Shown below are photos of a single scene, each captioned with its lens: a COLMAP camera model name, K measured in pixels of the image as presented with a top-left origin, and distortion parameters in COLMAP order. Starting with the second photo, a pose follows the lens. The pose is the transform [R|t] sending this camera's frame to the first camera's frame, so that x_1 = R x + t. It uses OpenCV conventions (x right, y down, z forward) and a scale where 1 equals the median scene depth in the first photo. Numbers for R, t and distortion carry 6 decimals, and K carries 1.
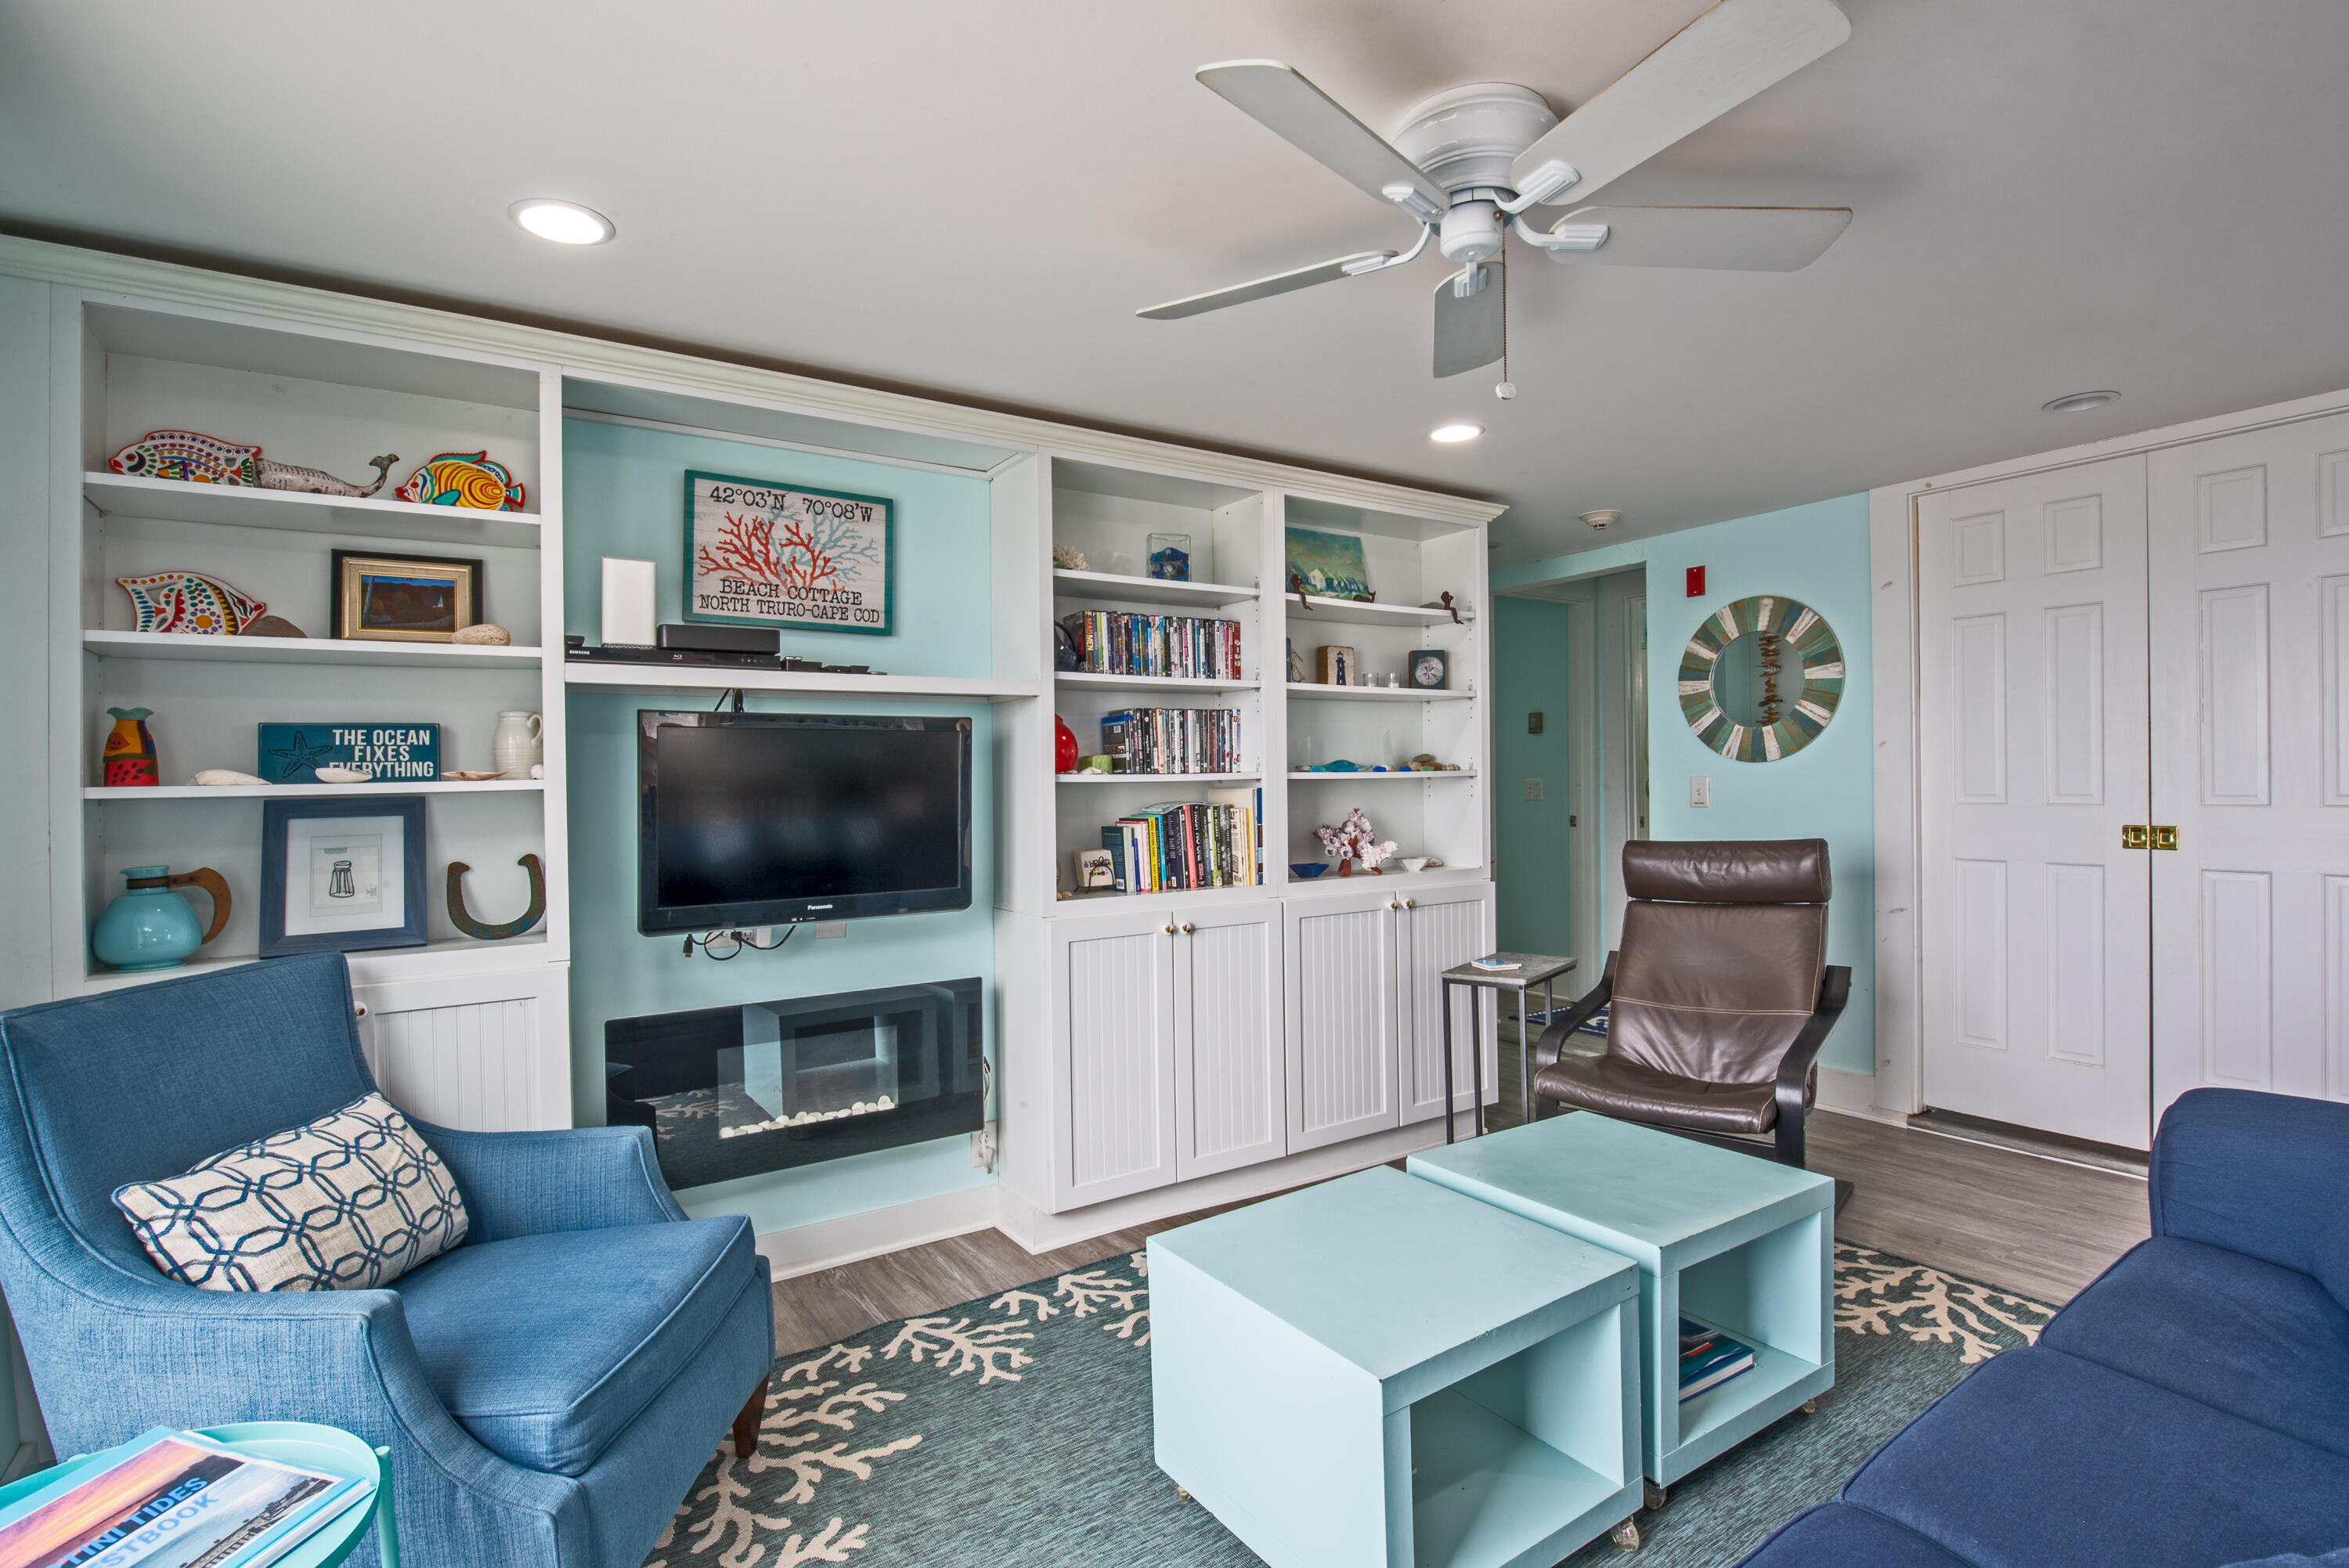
lens RADIAL K [[1140.5, 0, 1180.6], [0, 1140.5, 768.8], [0, 0, 1]] dist [-0.000190, 0.001057]
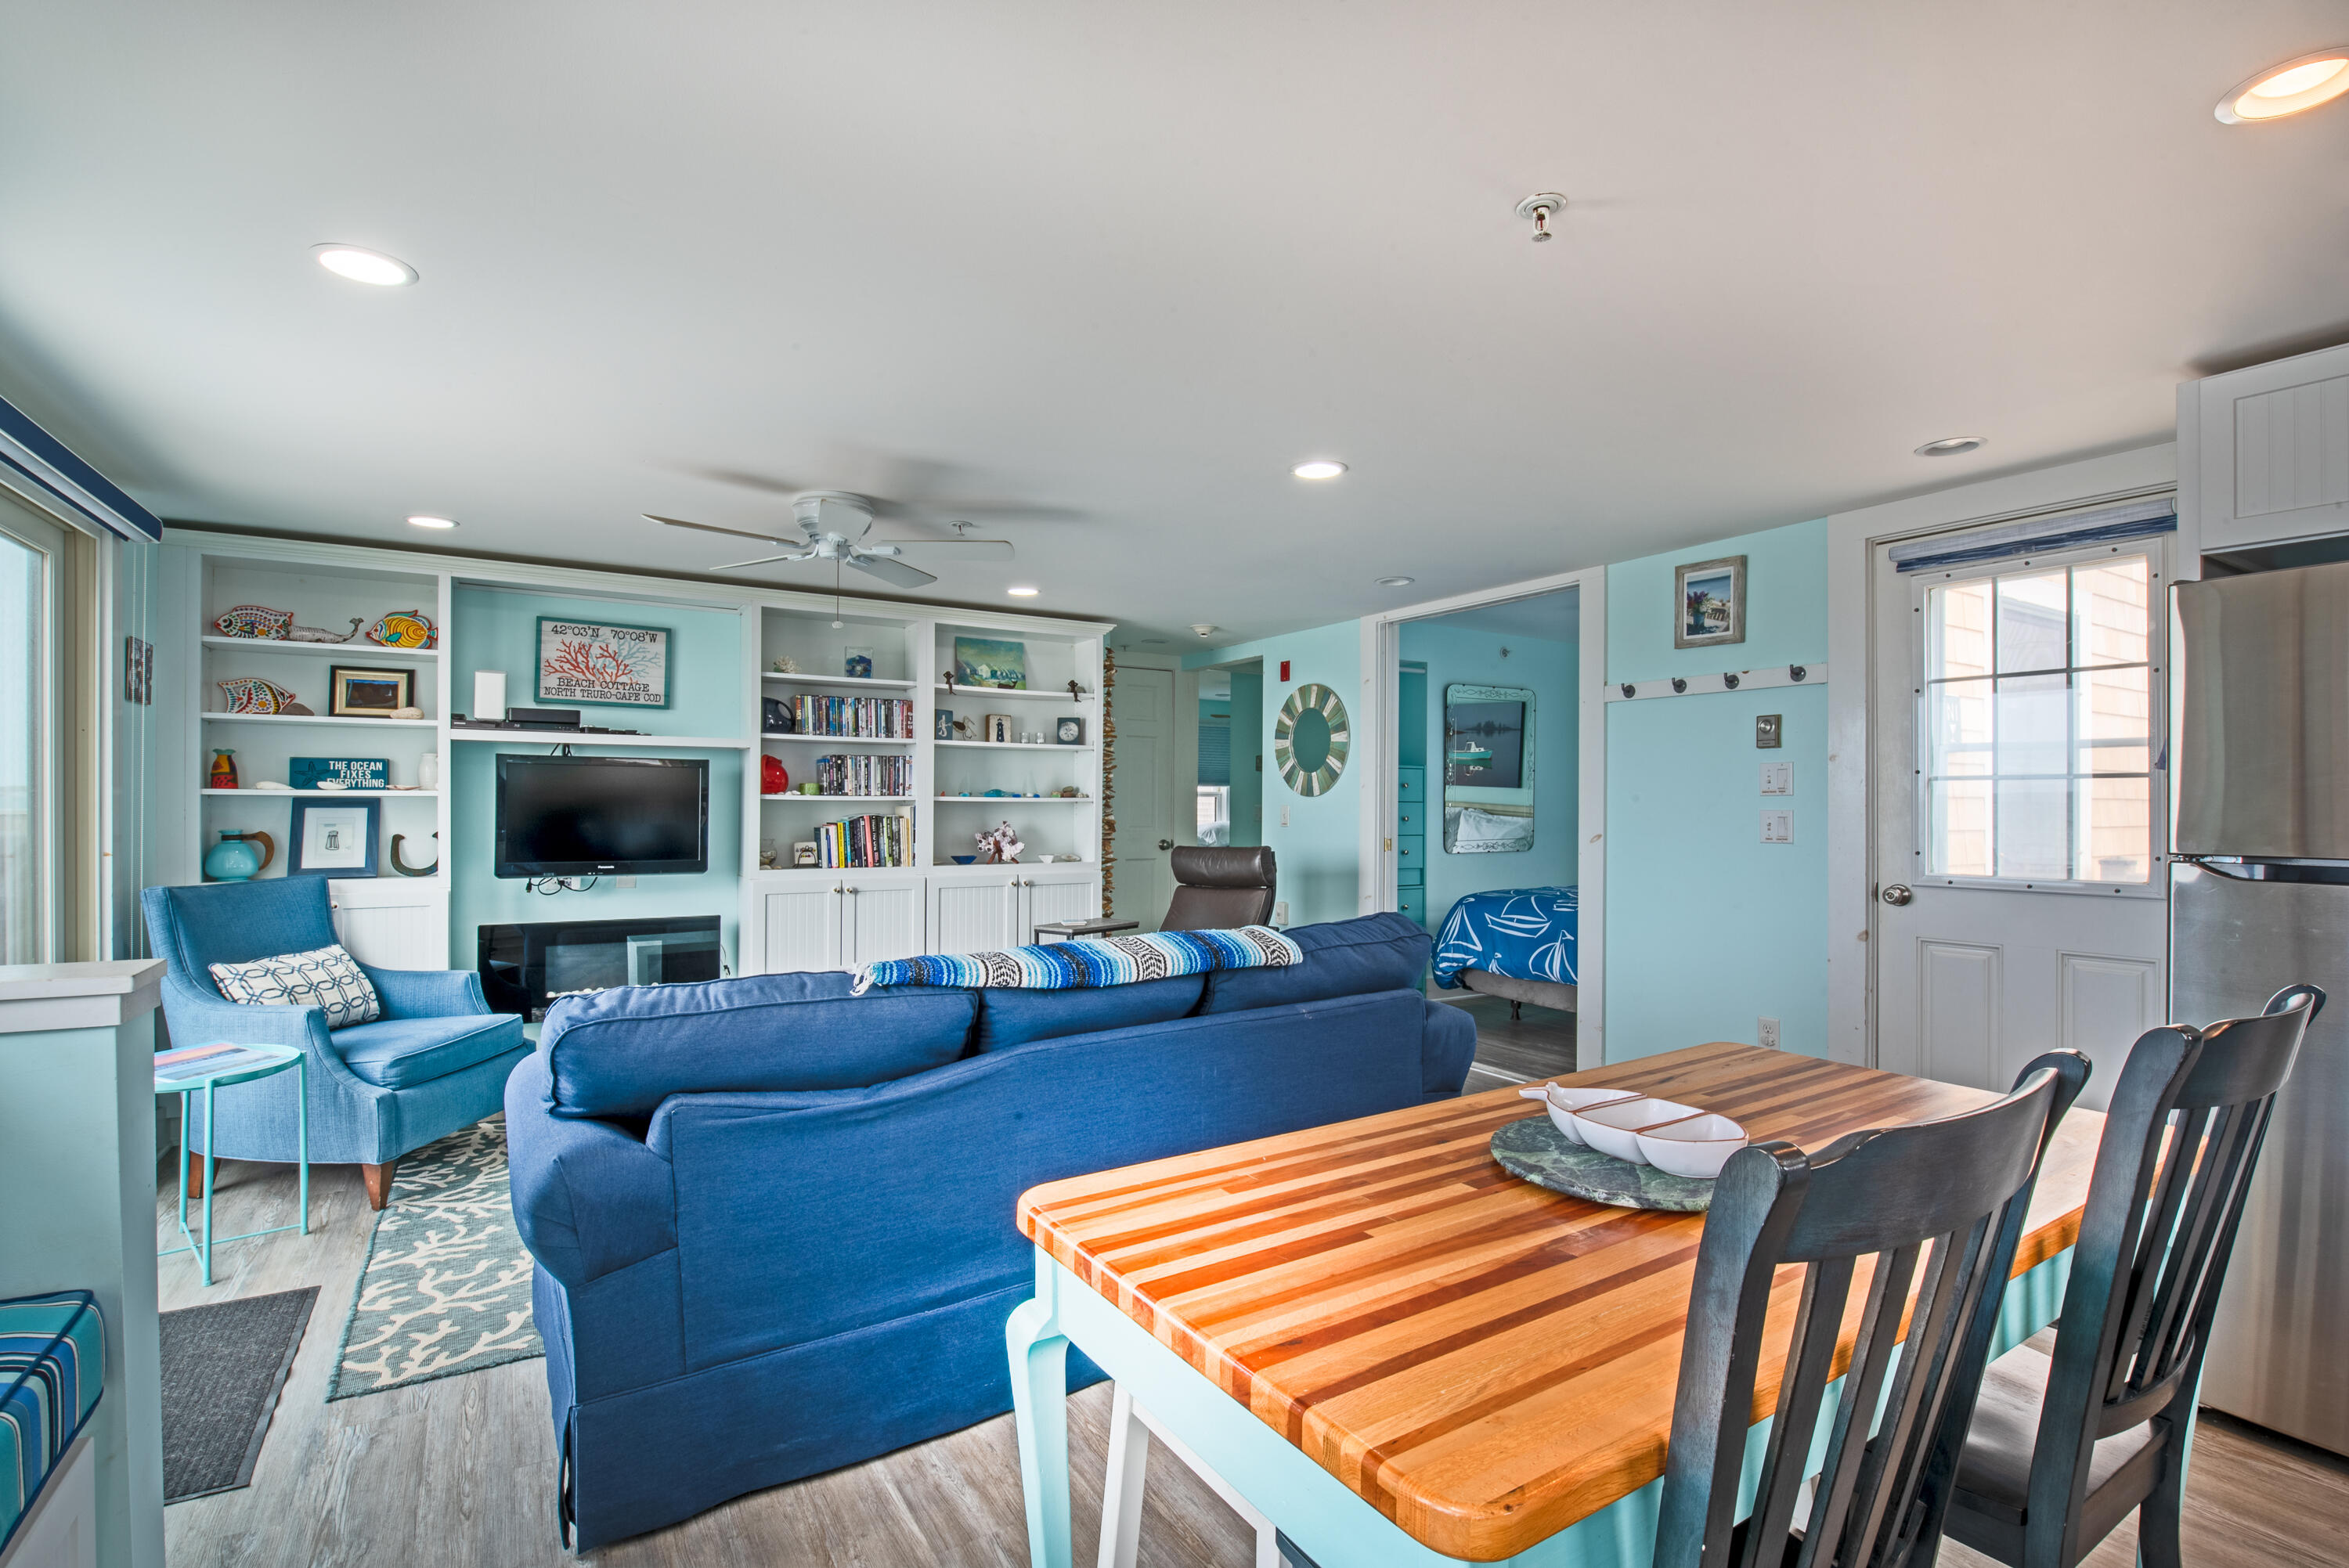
lens RADIAL K [[1109.2, 0, 1196.0], [0, 1109.2, 802.5], [0, 0, 1]] dist [0.010195, -0.001736]
pose [[0.998277, 0.022262, -0.054284, 0.677434], [-0.021910, 0.999735, 0.007074, -0.009248], [0.054427, -0.005873, 0.998500, -0.657182]]
